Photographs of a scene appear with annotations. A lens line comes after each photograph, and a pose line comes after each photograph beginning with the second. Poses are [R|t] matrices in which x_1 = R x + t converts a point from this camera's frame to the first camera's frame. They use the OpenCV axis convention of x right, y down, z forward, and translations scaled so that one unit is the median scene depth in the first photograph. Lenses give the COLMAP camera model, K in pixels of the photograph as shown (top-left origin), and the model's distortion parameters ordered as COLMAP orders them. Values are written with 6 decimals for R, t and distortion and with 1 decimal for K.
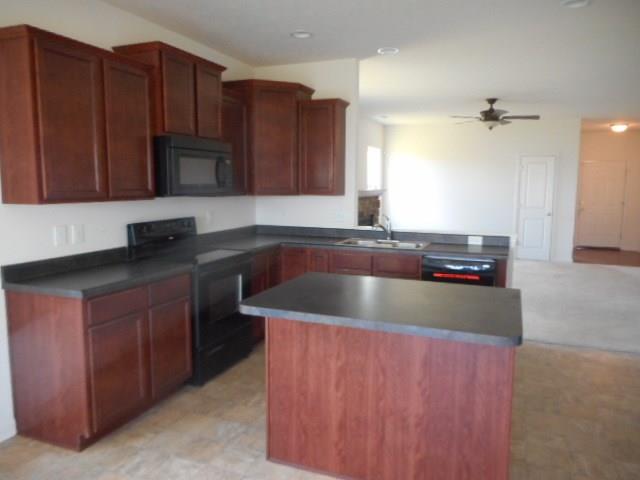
lens RADIAL K [[496.0, 0, 321.9], [0, 496.0, 241.3], [0, 0, 1]] dist [0.001424, 0.012476]
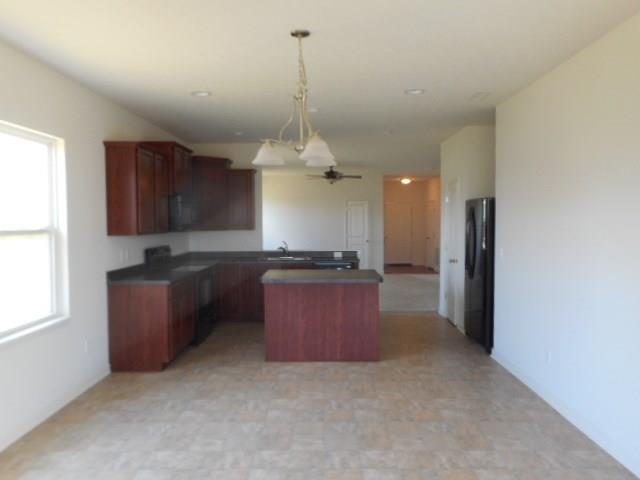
lens RADIAL K [[496.0, 0, 319.5], [0, 496.0, 240.6], [0, 0, 1]] dist [0.001424, 0.012476]
pose [[0.935563, -0.026899, 0.352135, -0.221707], [0.052946, 0.996509, -0.064548, 0.036926], [-0.349170, 0.079033, 0.933721, -0.360481]]
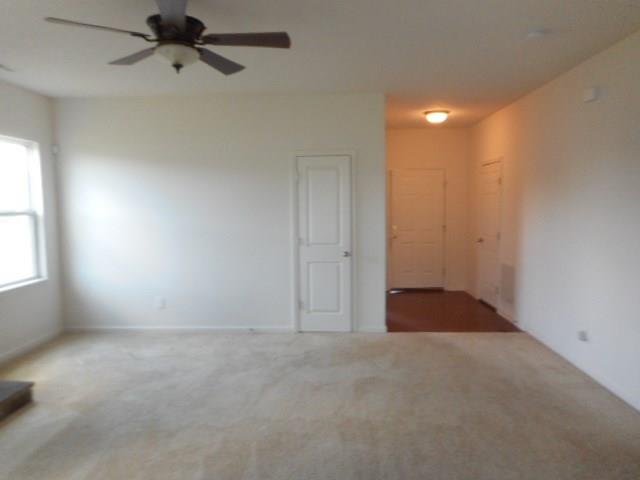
lens RADIAL K [[496.0, 0, 320.6], [0, 496.0, 239.6], [0, 0, 1]] dist [0.001424, 0.012476]
pose [[0.942510, -0.042520, 0.331461, 0.312799], [0.056324, 0.997895, -0.032148, -0.072903], [-0.329396, 0.048969, 0.942921, 0.604123]]
